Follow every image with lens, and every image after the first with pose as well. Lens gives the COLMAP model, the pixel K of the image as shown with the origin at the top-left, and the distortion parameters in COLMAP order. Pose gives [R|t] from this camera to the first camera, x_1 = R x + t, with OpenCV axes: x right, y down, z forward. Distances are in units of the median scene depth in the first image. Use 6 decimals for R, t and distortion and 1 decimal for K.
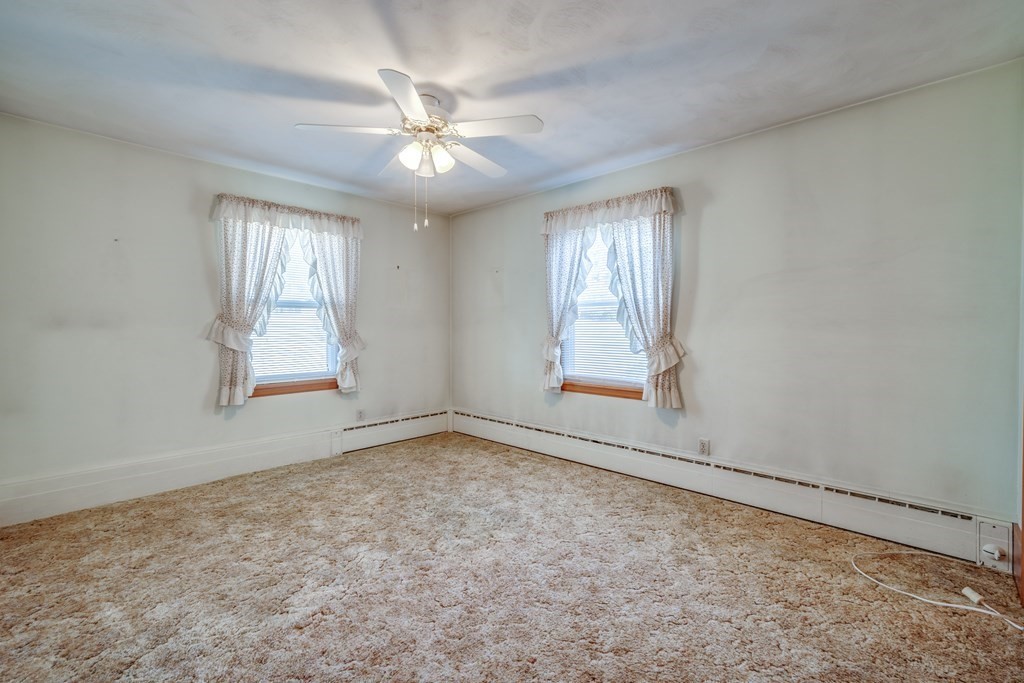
lens RADIAL K [[445.3, 0, 509.1], [0, 445.3, 335.6], [0, 0, 1]] dist [0.001757, 0.004727]
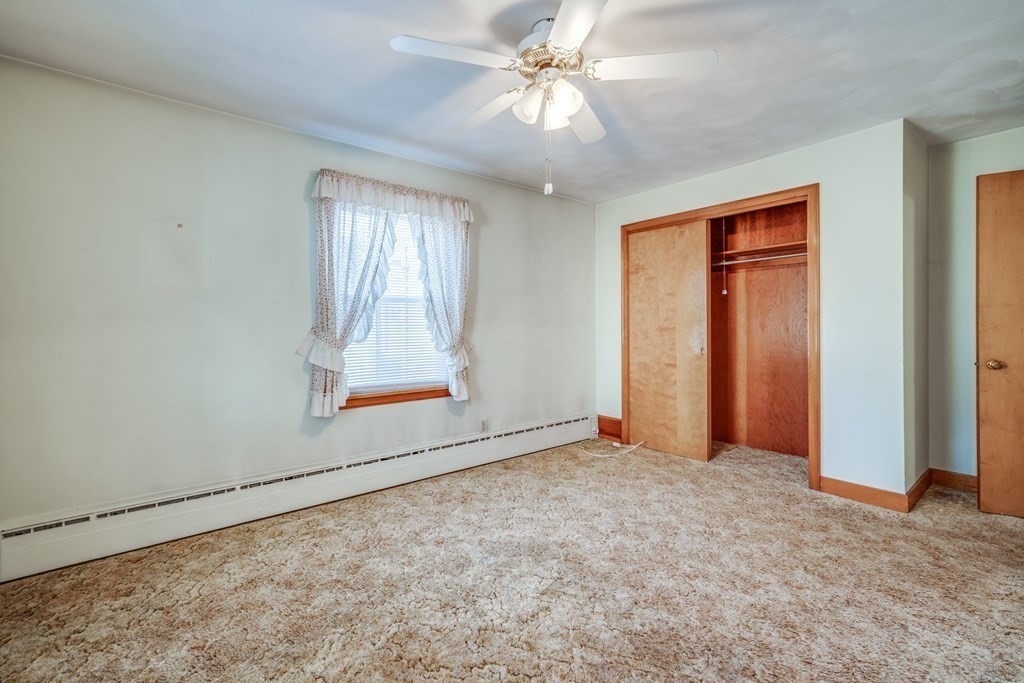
lens RADIAL K [[442.4, 0, 512.5], [0, 442.4, 329.2], [0, 0, 1]] dist [0.001794, 0.005165]
pose [[0.138627, -0.008524, 0.990308, -0.725279], [0.022922, 0.999723, 0.005396, -0.014235], [-0.990079, 0.021952, 0.138784, 0.742800]]
